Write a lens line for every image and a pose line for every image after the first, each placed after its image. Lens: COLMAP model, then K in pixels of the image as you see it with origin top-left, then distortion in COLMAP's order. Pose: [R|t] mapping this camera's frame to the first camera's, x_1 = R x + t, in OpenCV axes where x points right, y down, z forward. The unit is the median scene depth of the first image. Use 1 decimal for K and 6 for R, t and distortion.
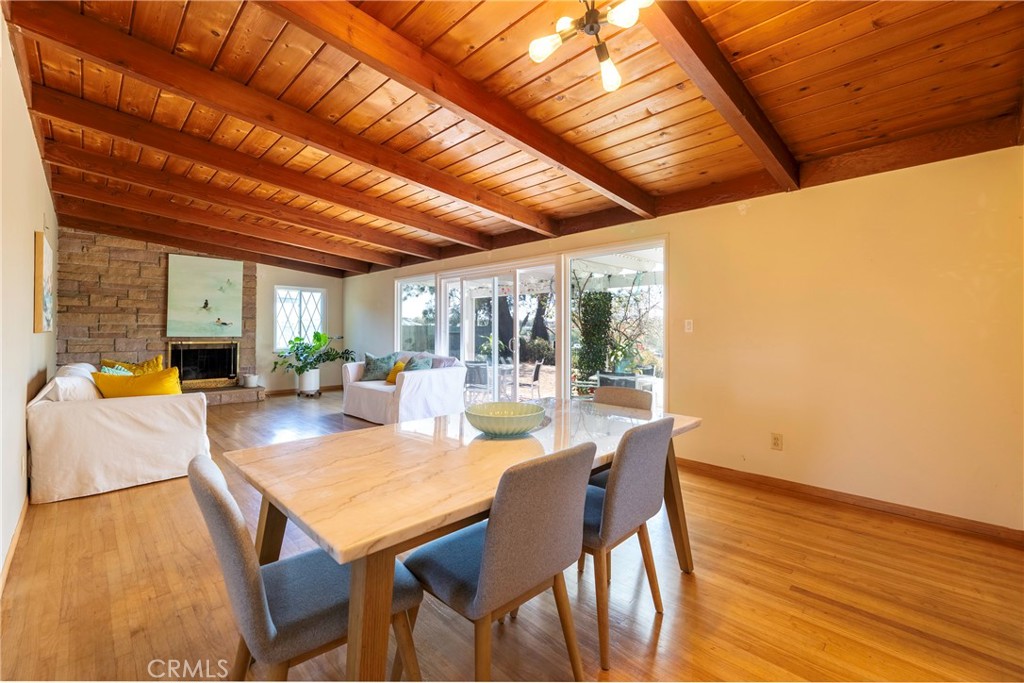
lens RADIAL K [[418.7, 0, 538.9], [0, 418.7, 320.9], [0, 0, 1]] dist [-0.000075, -0.000300]
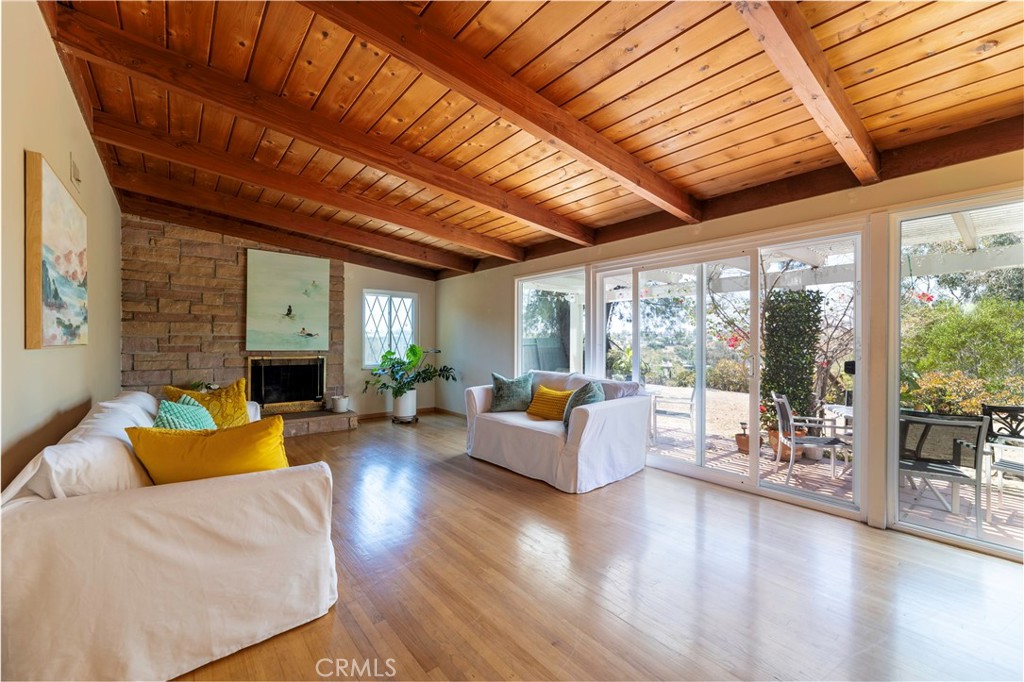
lens RADIAL K [[418.7, 0, 539.3], [0, 418.7, 337.4], [0, 0, 1]] dist [-0.000075, -0.000300]
pose [[0.994534, -0.000309, -0.104412, -0.245086], [0.001349, 0.999950, 0.009892, 0.004808], [0.104404, -0.009979, 0.994485, 0.258457]]
